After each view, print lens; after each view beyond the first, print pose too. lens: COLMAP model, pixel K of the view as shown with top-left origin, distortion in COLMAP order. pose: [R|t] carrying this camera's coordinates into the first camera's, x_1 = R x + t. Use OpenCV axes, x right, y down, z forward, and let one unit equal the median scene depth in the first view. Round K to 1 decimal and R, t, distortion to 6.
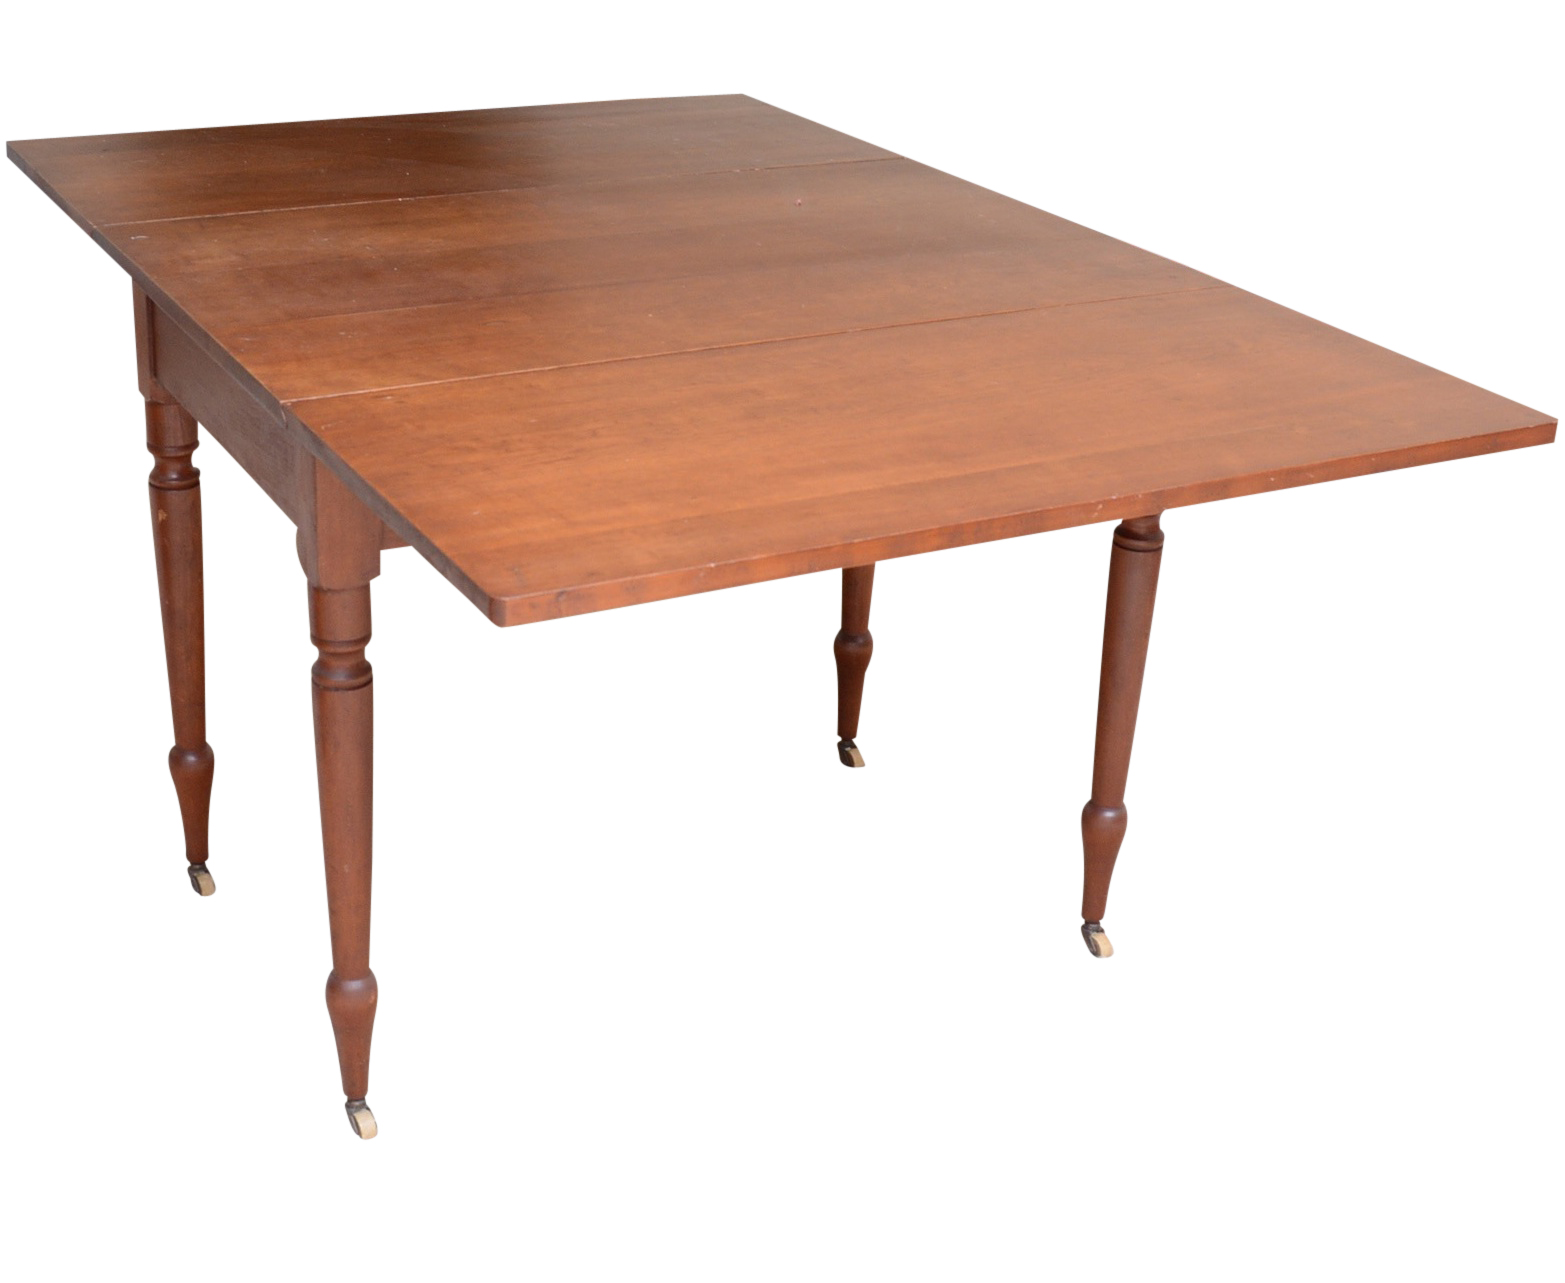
lens RADIAL K [[2434.0, 0, 780.2], [0, 2434.0, 638.9], [0, 0, 1]] dist [-0.100179, 0.000000]
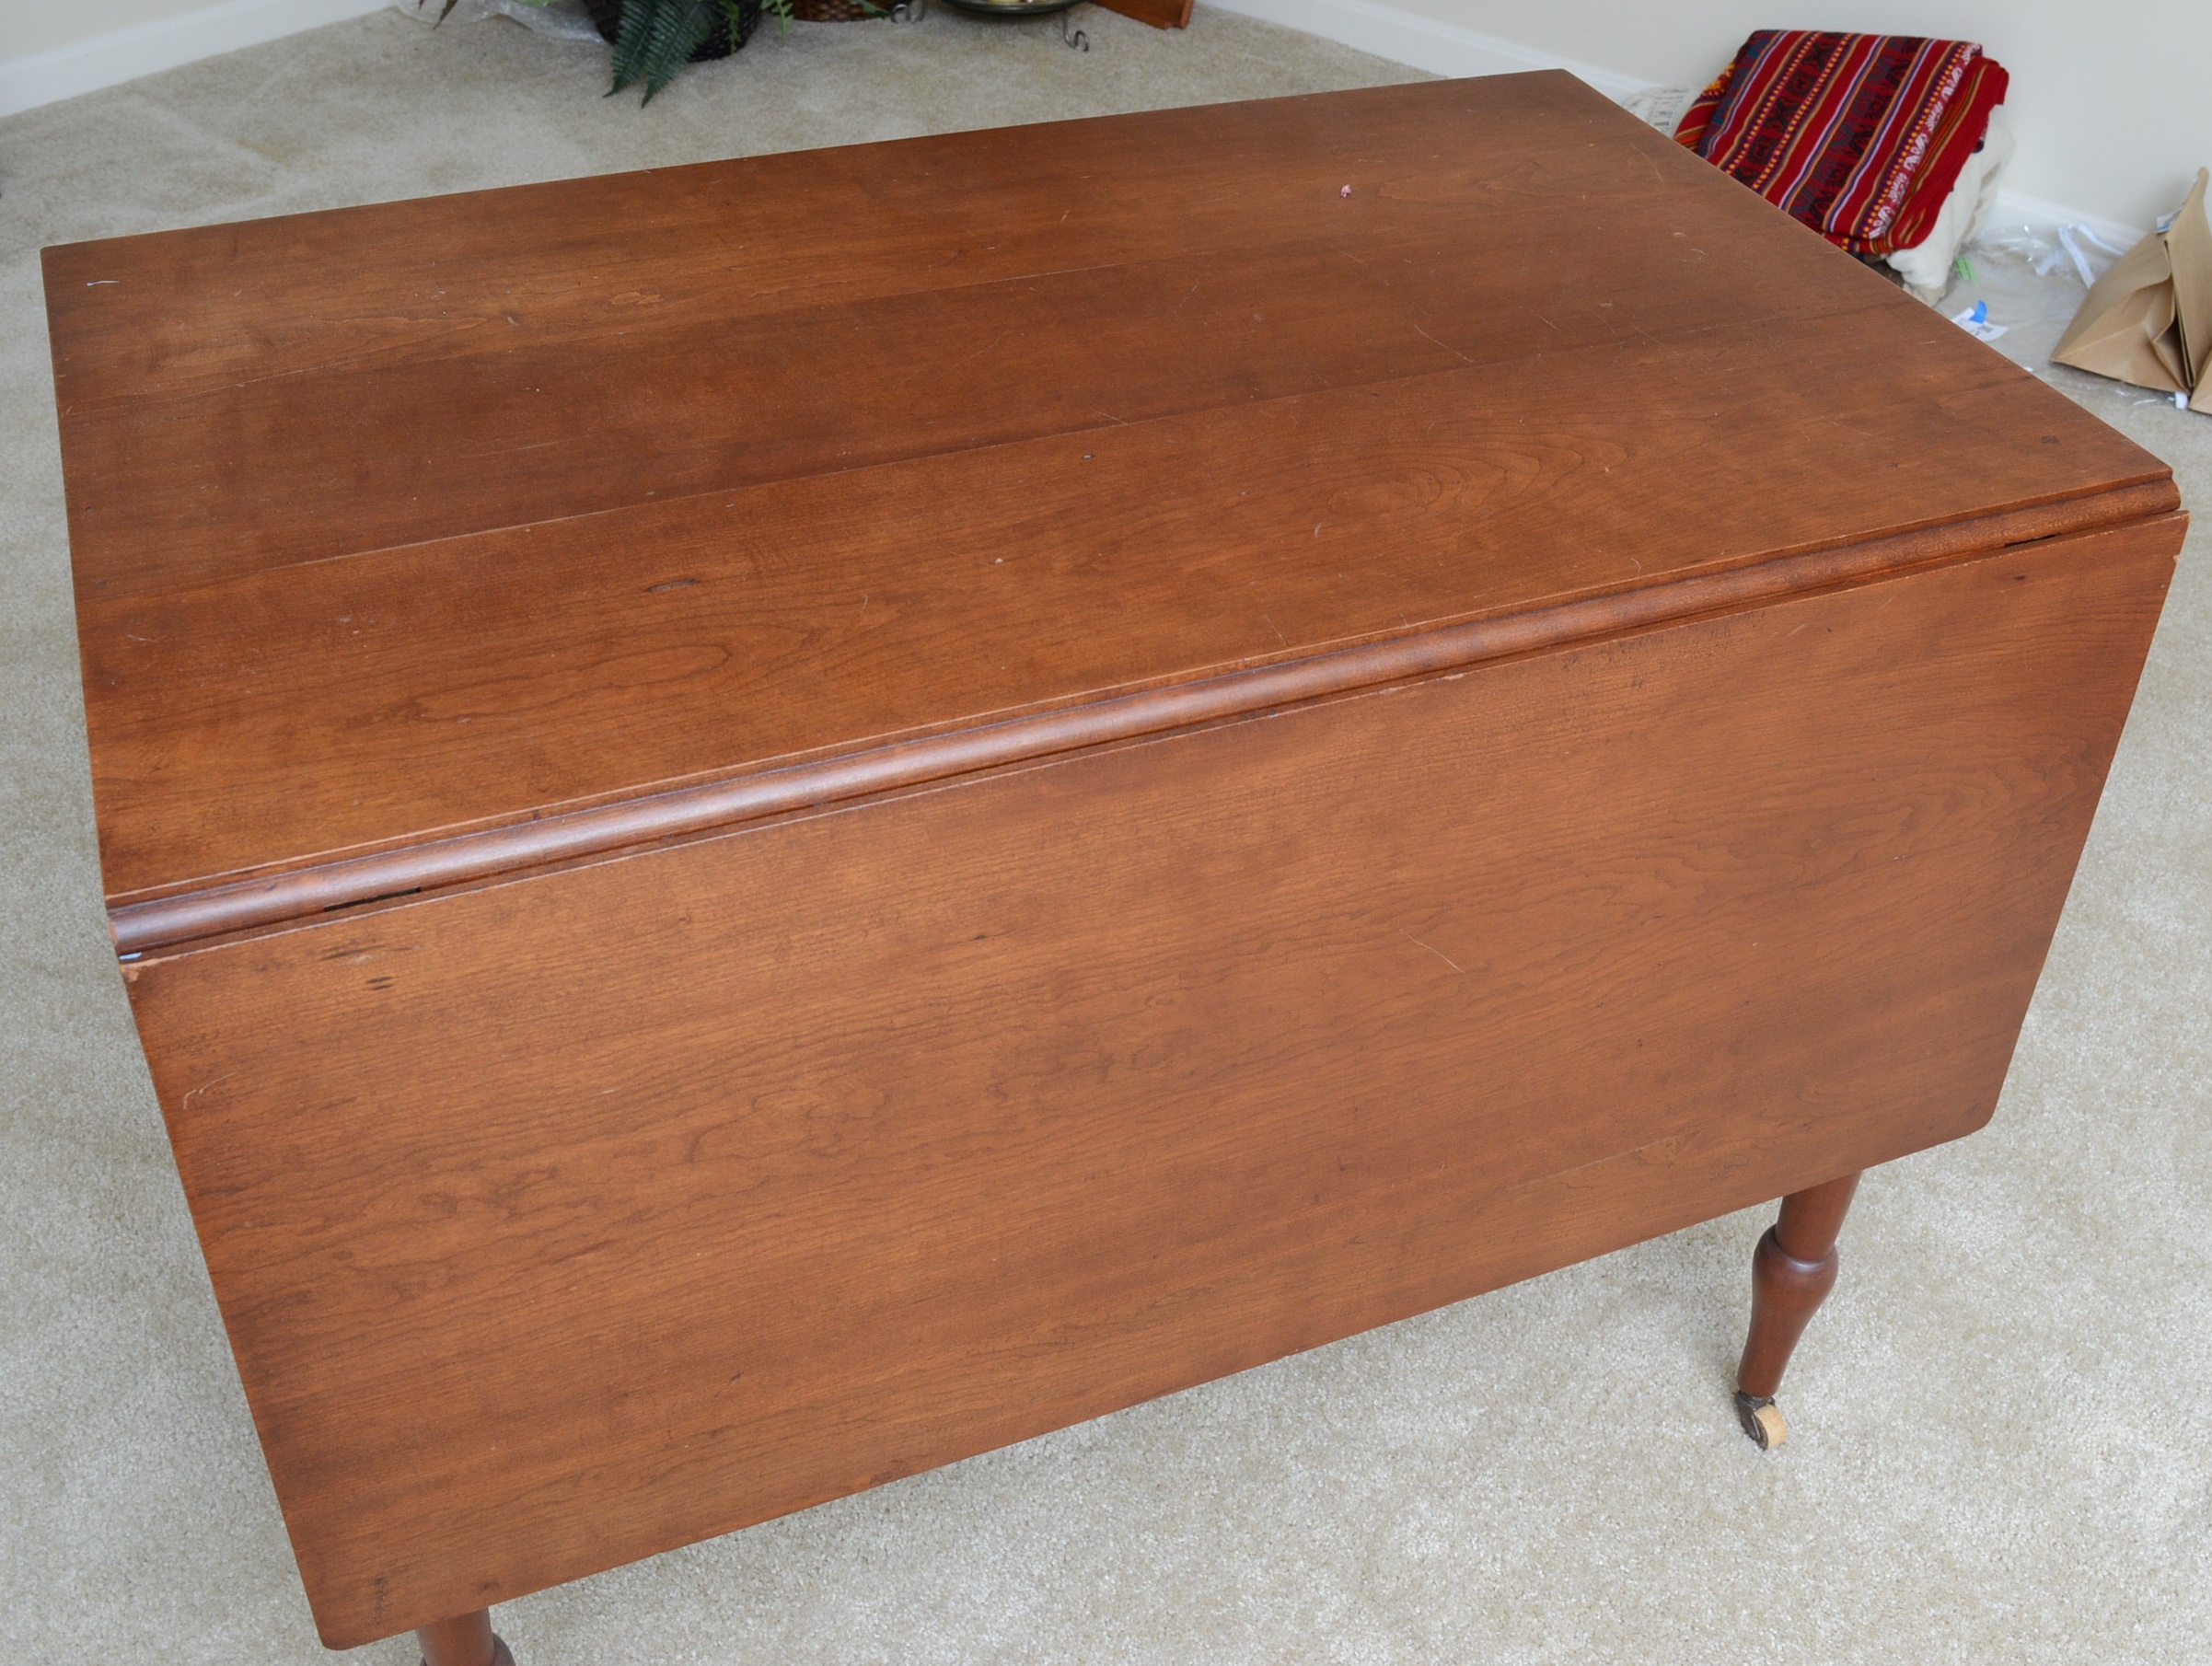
lens RADIAL K [[2446.2, 0, 1130.0], [0, 2446.2, 722.3], [0, 0, 1]] dist [-0.090477, 0.000000]
pose [[0.993367, 0.066709, -0.093660, 0.021137], [-0.047327, 0.979521, 0.195700, -0.196745], [0.104797, -0.189969, 0.976181, 0.507415]]
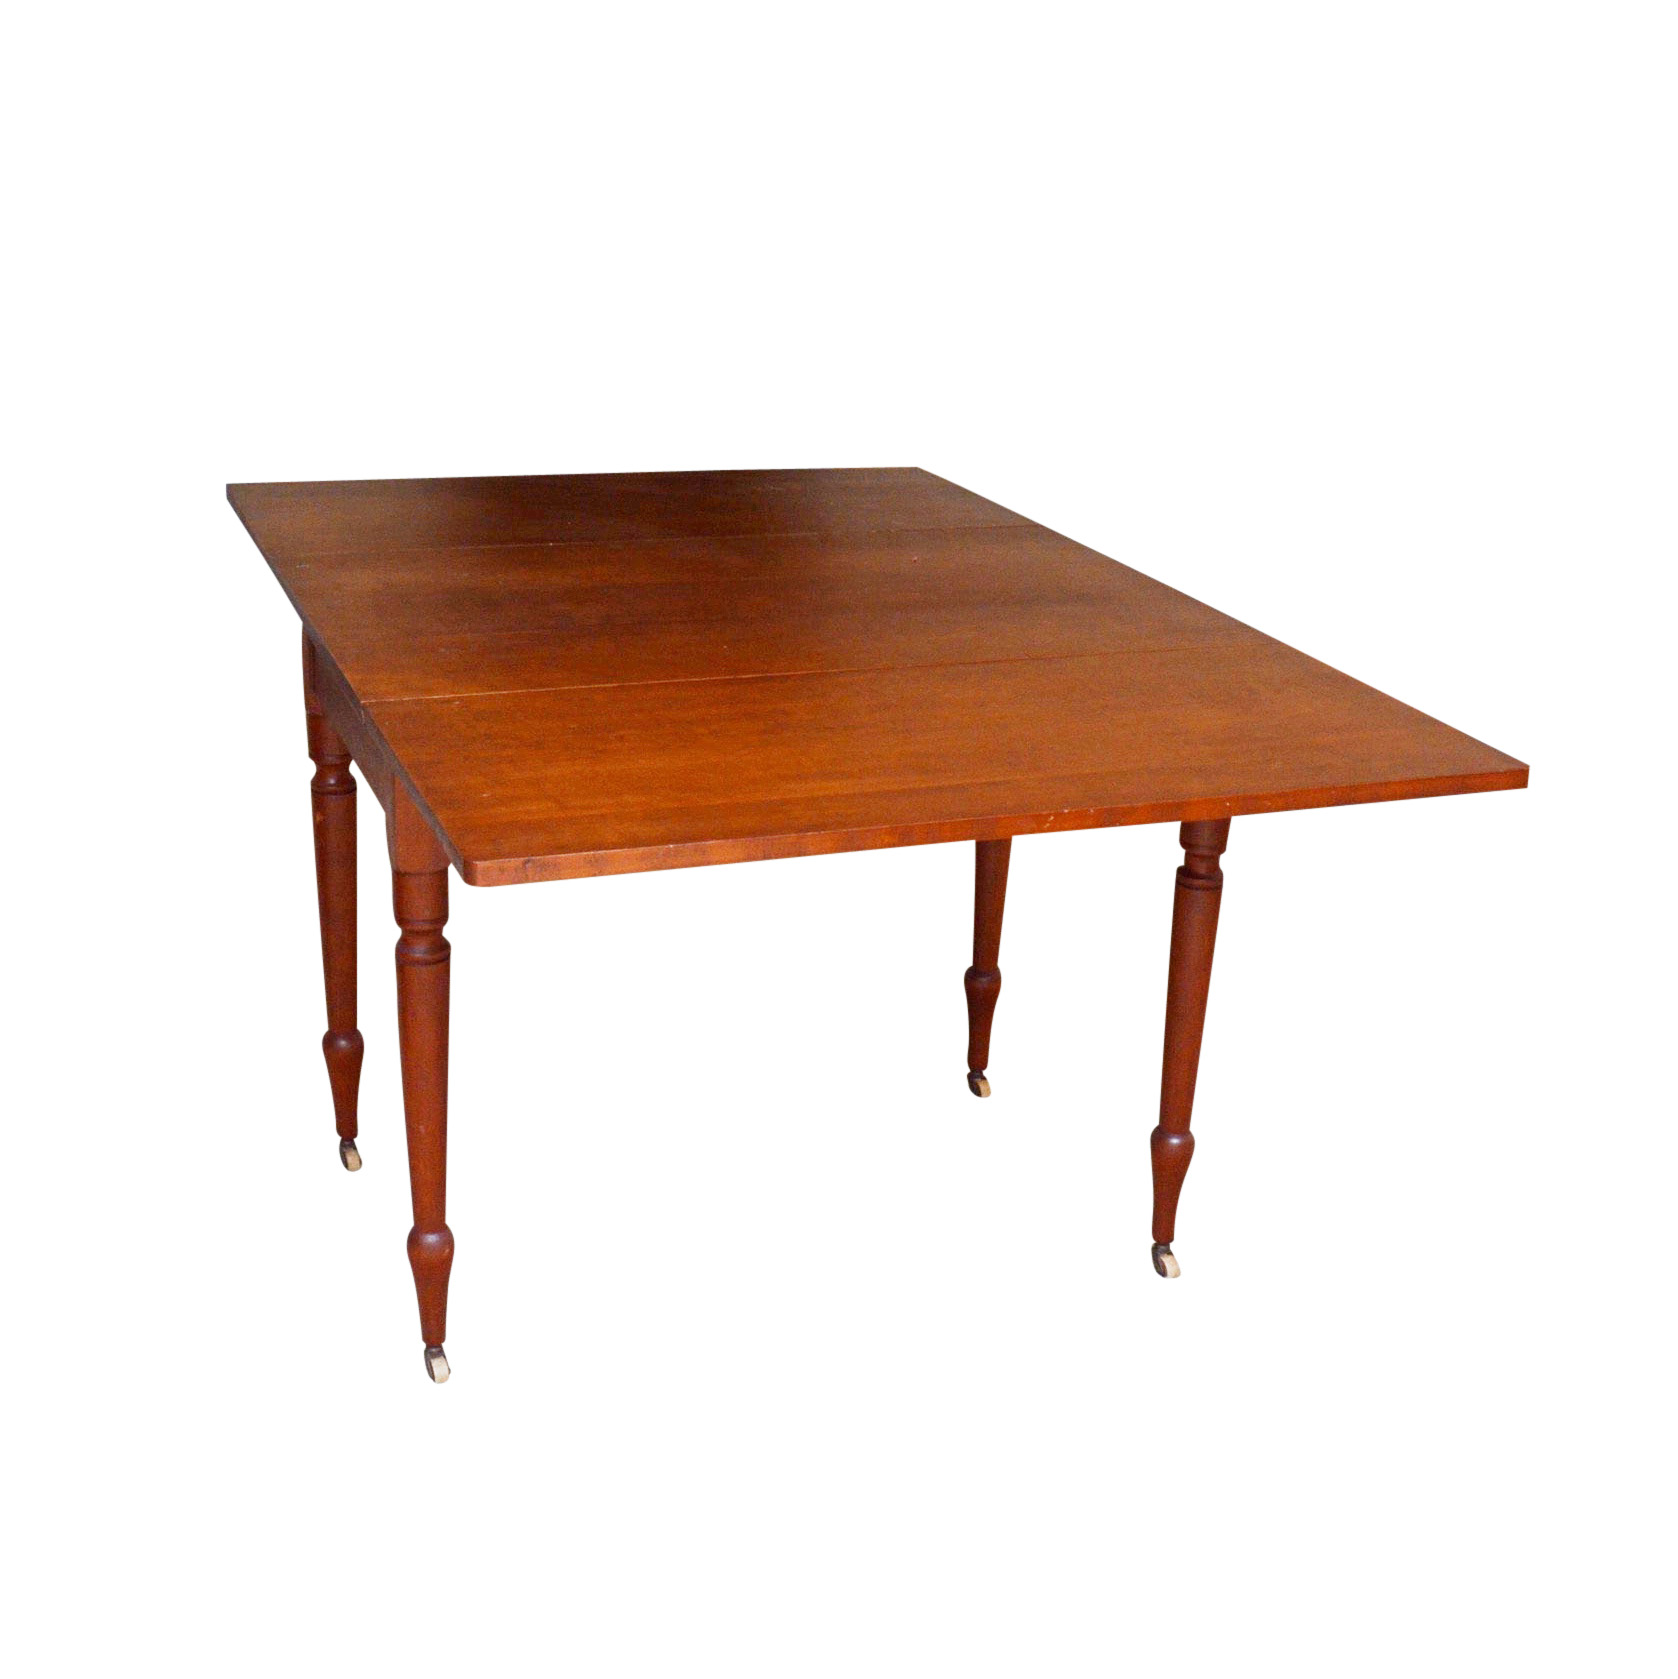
lens RADIAL K [[2420.5, 0, 840.7], [0, 2420.5, 841.2], [0, 0, 1]] dist [-0.085762, 0.000000]
pose [[0.991974, 0.044184, -0.118472, 0.131657], [-0.053122, 0.995888, -0.073378, 0.033042], [0.114743, 0.079082, 0.990242, -0.081408]]
